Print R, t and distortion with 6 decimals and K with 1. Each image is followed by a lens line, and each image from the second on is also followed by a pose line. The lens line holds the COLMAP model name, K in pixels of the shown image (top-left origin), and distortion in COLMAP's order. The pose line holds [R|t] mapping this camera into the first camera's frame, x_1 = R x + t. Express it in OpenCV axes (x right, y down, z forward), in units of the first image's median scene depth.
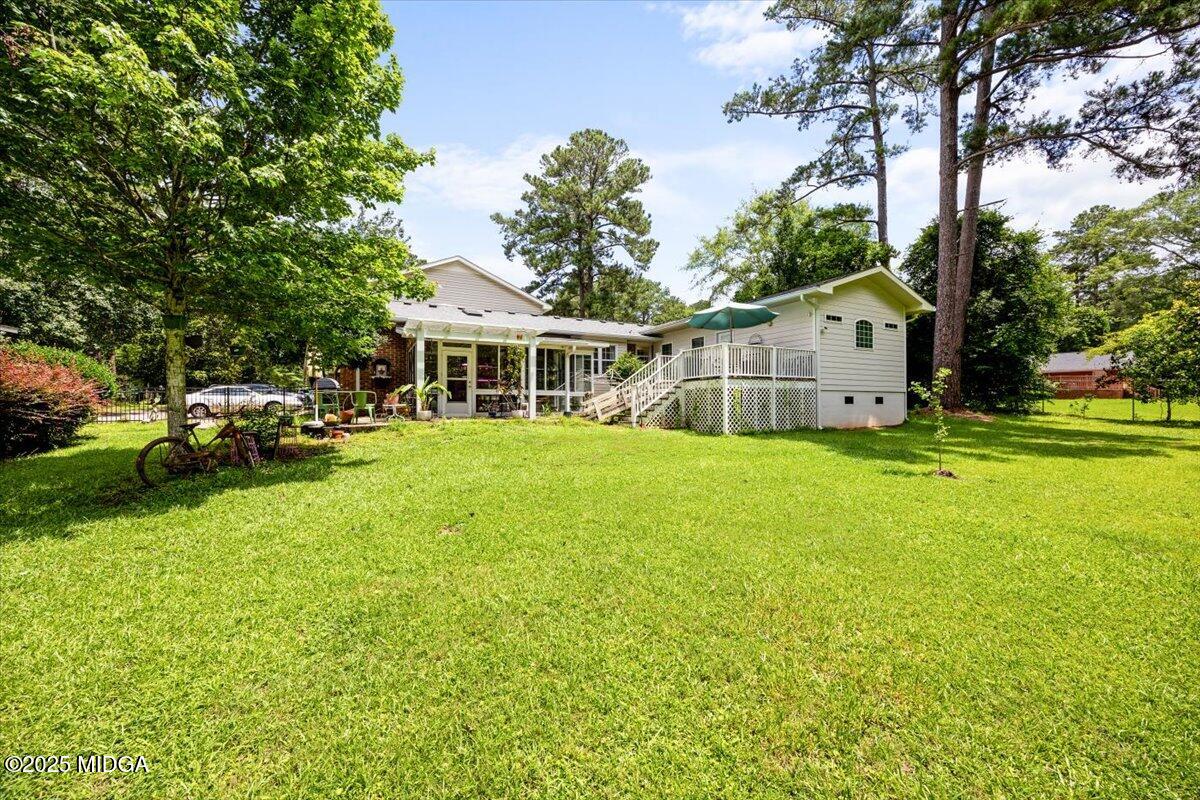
lens RADIAL K [[462.0, 0, 599.0], [0, 462.0, 400.3], [0, 0, 1]] dist [-0.003794, 0.000892]
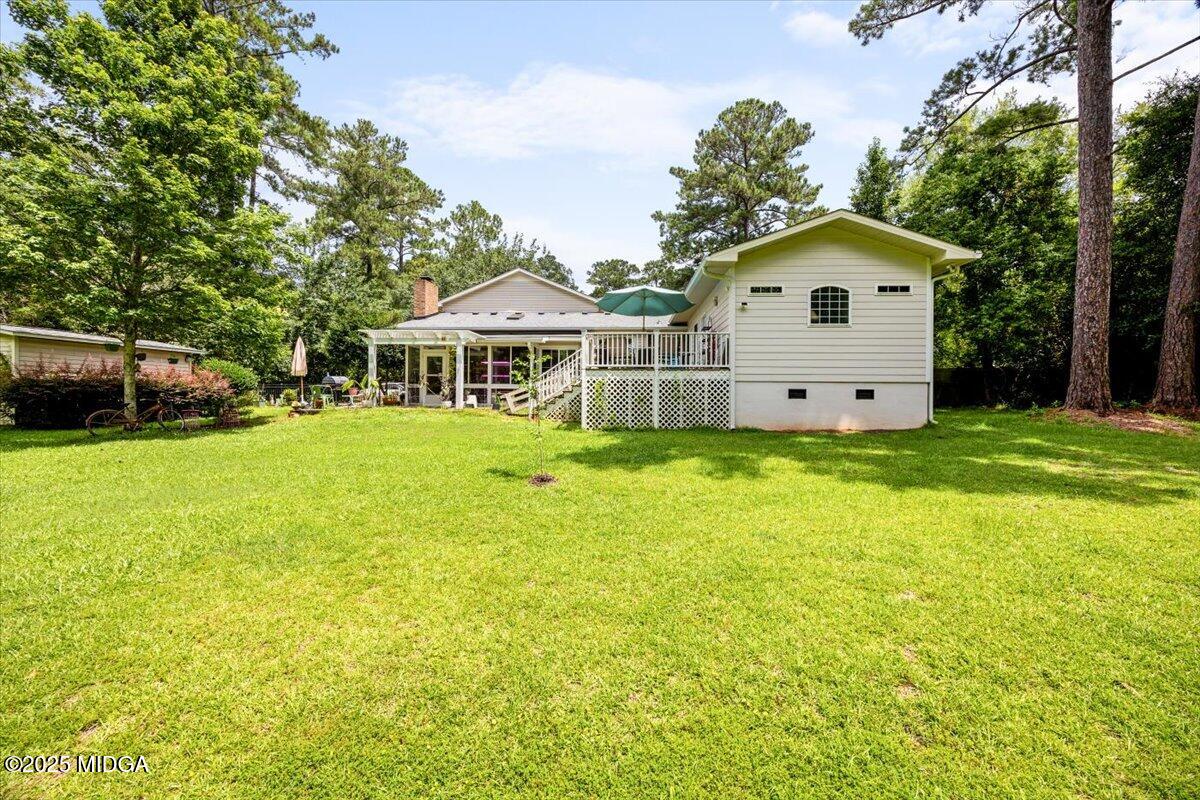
lens RADIAL K [[462.0, 0, 601.4], [0, 462.0, 398.7], [0, 0, 1]] dist [-0.003794, 0.000892]
pose [[0.854730, 0.008797, -0.518999, 0.647600], [-0.003641, 0.999933, 0.010951, 0.000598], [0.519061, -0.007470, 0.854705, 0.168551]]
